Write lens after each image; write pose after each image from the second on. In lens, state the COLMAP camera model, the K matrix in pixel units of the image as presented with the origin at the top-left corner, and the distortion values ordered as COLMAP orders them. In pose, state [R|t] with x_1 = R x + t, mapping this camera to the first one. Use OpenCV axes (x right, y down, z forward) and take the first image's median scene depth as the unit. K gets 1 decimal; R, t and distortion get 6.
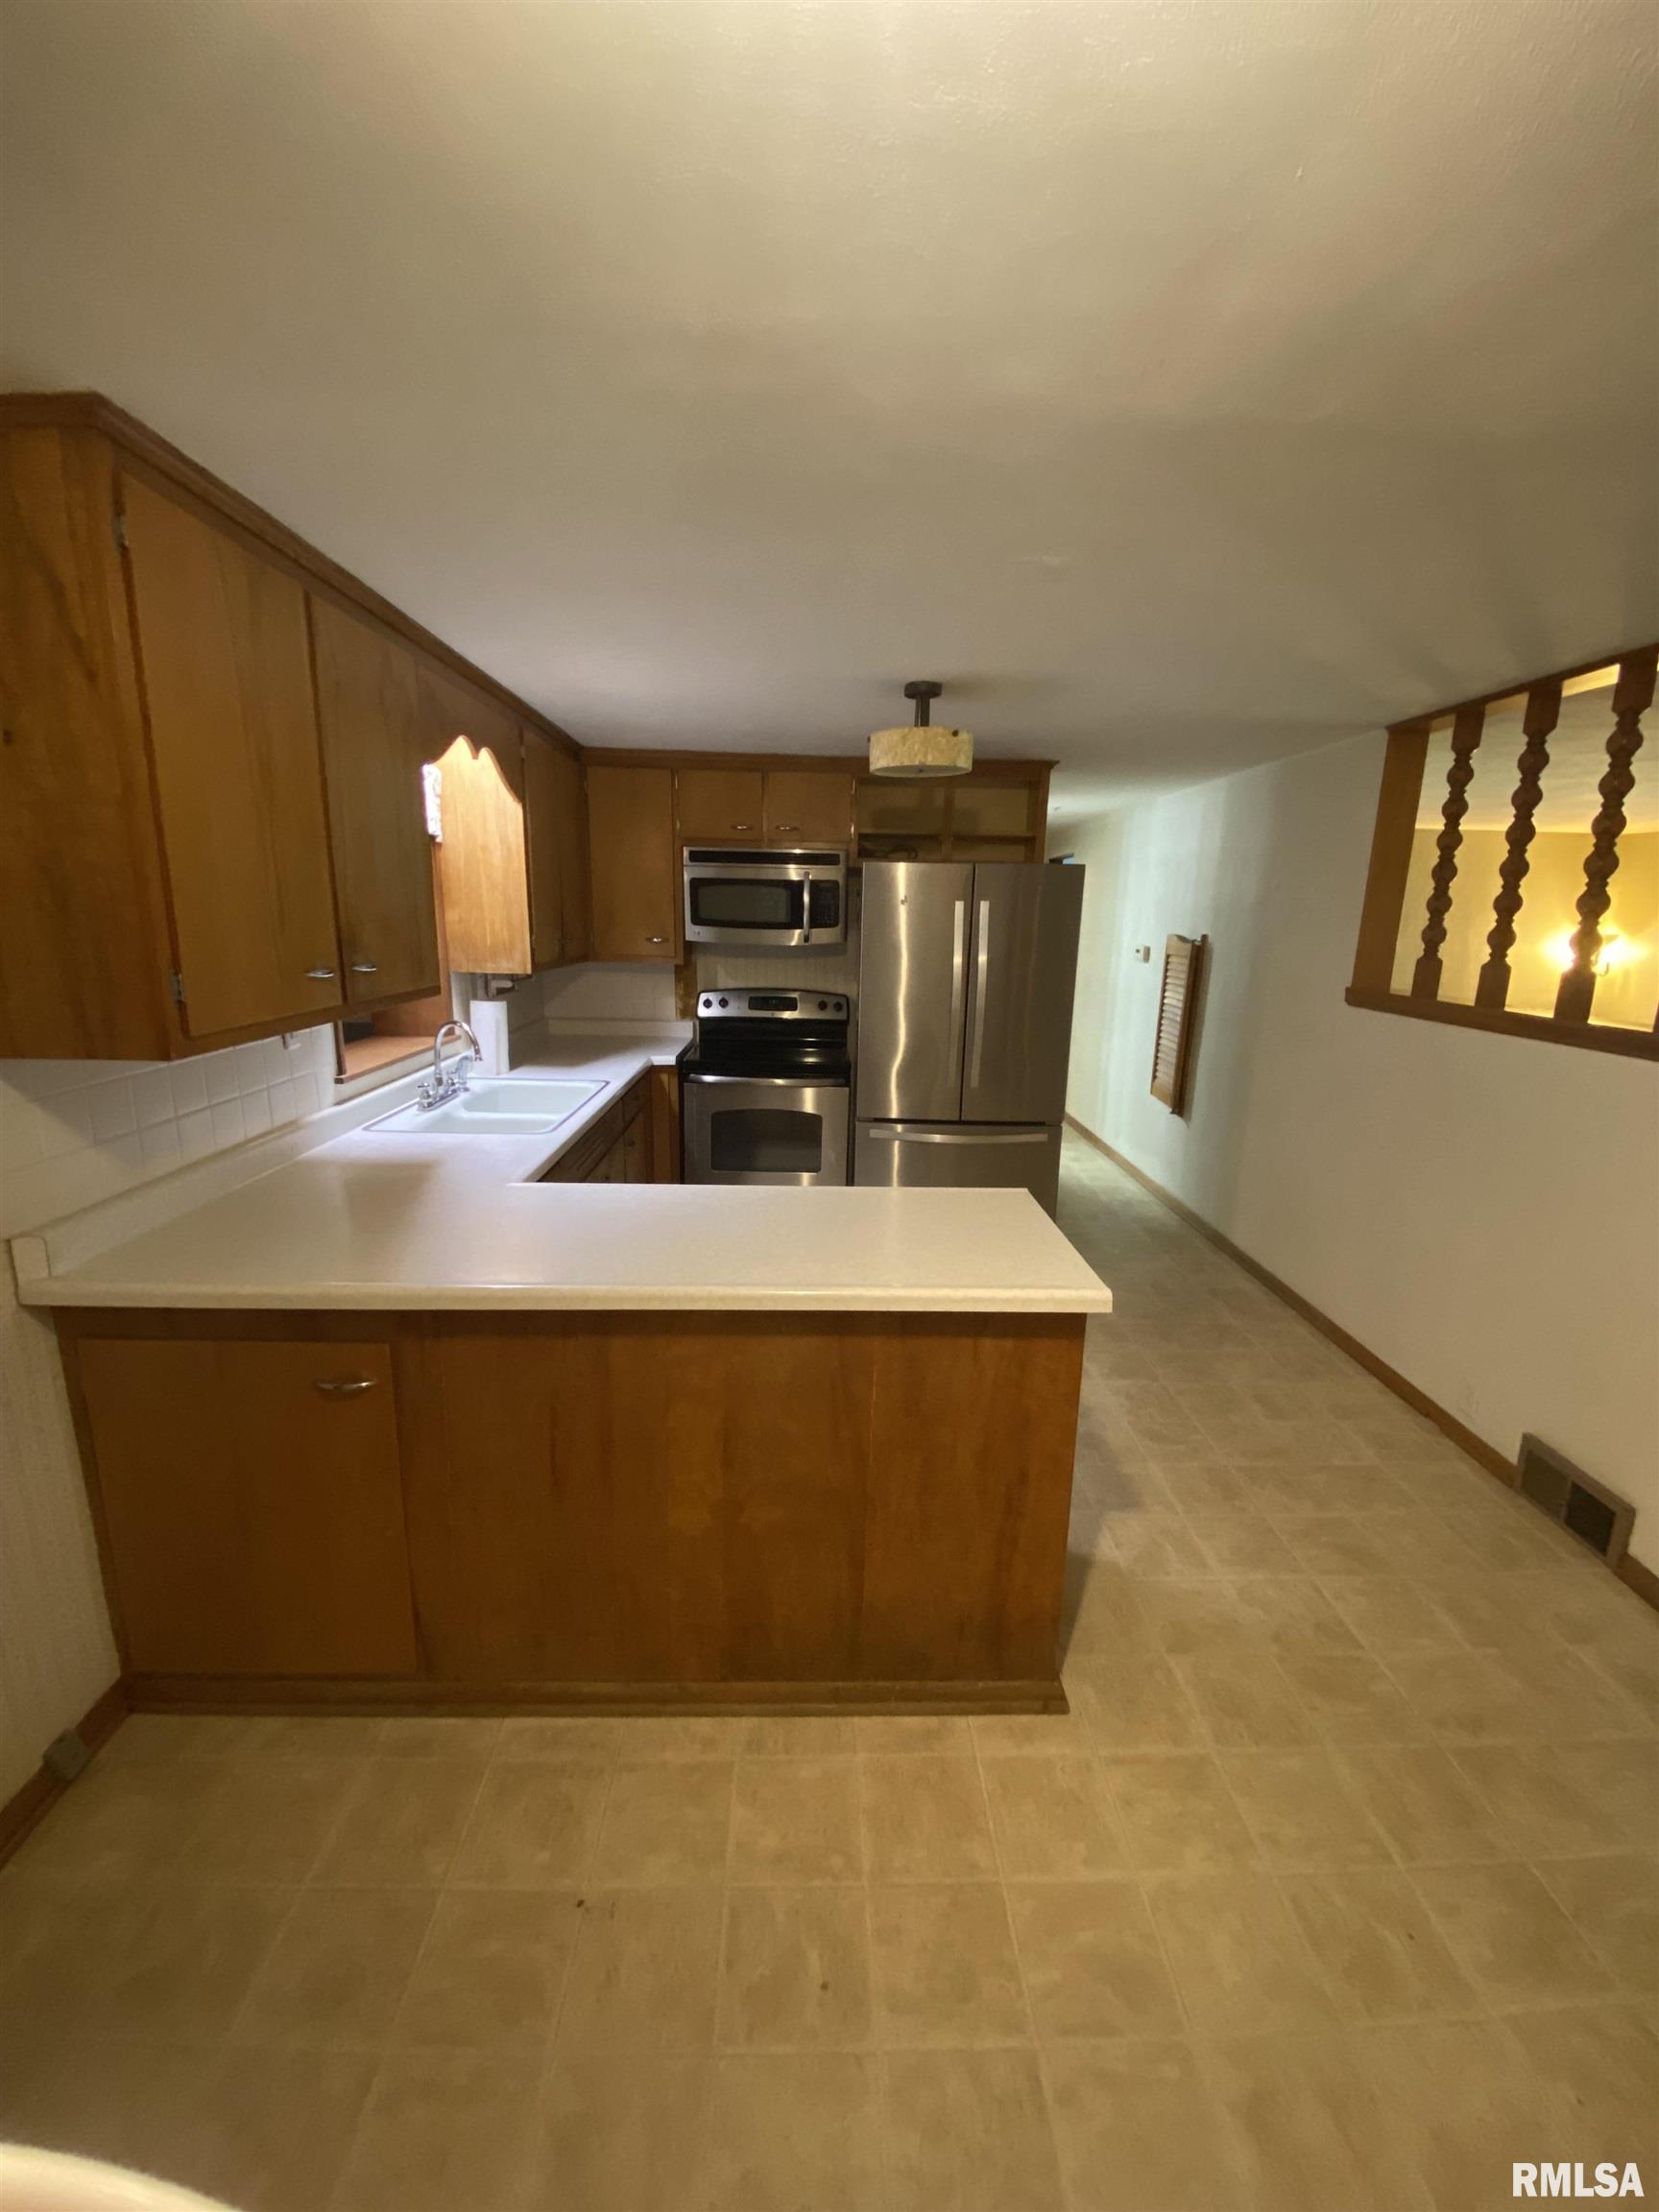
lens RADIAL K [[895.1, 0, 828.2], [0, 895.1, 1102.8], [0, 0, 1]] dist [0.015548, -0.018761]
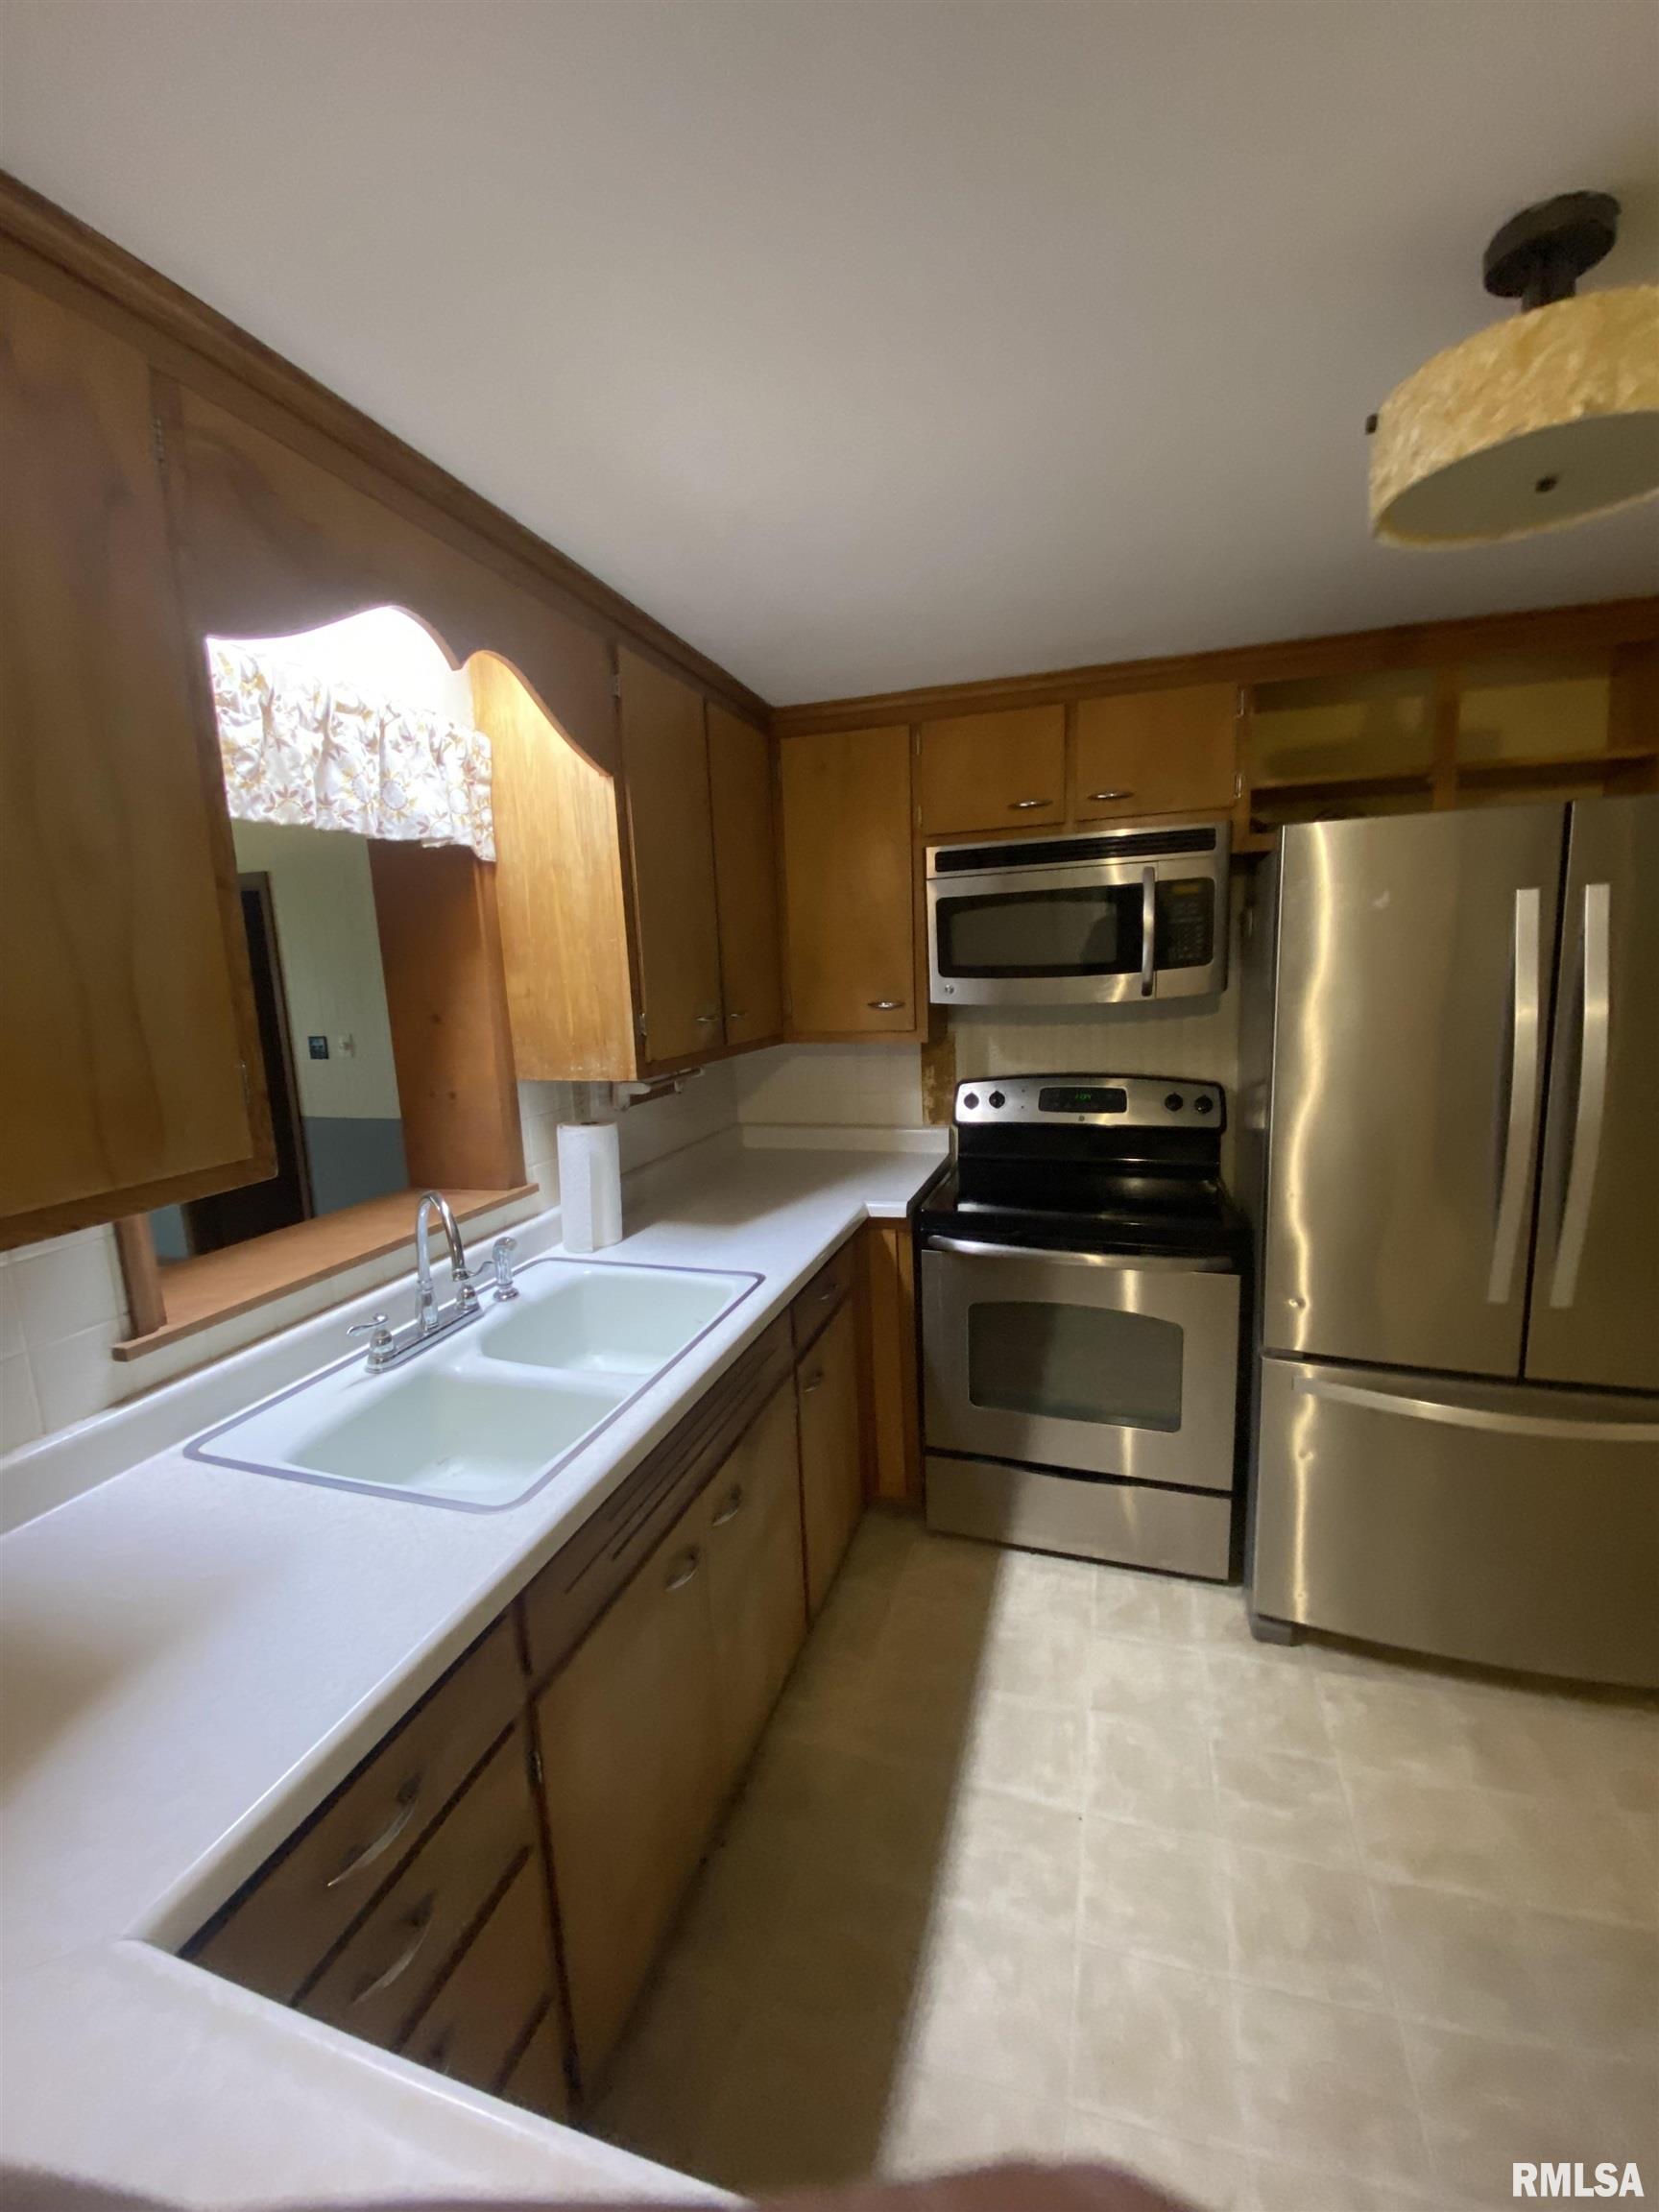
lens RADIAL K [[895.1, 0, 828.2], [0, 895.1, 1102.8], [0, 0, 1]] dist [0.015548, -0.018761]
pose [[0.943185, -0.009097, -0.332143, -0.036503], [-0.009290, 0.998512, -0.053730, -0.111951], [0.332138, 0.053763, 0.941697, 0.568614]]
